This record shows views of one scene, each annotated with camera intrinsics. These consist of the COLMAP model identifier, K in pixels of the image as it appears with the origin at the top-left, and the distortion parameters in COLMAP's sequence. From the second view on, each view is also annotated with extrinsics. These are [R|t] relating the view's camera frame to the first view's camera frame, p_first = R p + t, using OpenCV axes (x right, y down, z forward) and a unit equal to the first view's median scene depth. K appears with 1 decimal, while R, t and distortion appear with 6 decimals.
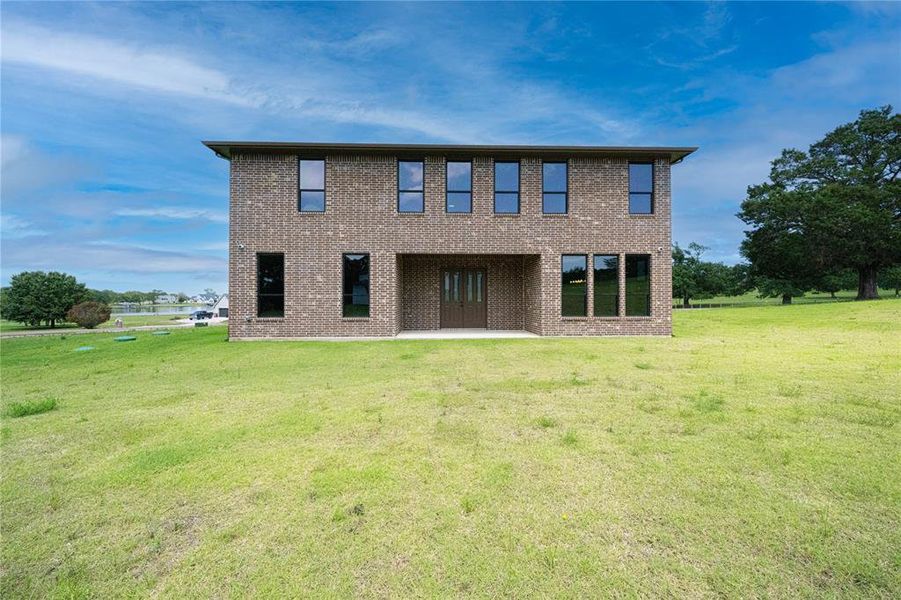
lens RADIAL K [[370.9, 0, 450.5], [0, 370.9, 285.6], [0, 0, 1]] dist [0.000943, 0.000027]
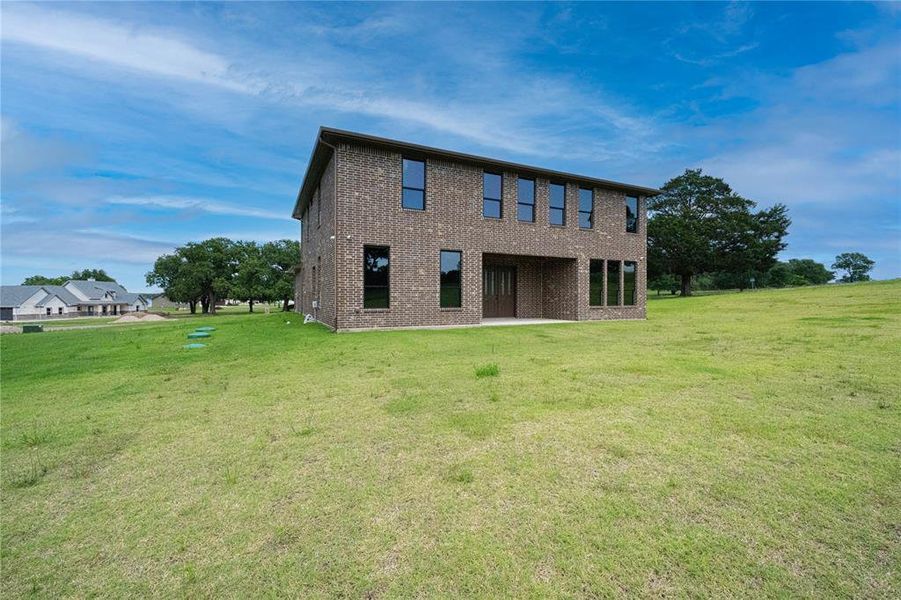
lens RADIAL K [[370.9, 0, 450.5], [0, 370.9, 285.6], [0, 0, 1]] dist [0.000943, 0.000027]
pose [[0.917340, 0.016008, 0.397782, -0.690885], [-0.024555, 0.999564, 0.016401, 0.000581], [-0.397346, -0.024813, 0.917333, -0.024349]]
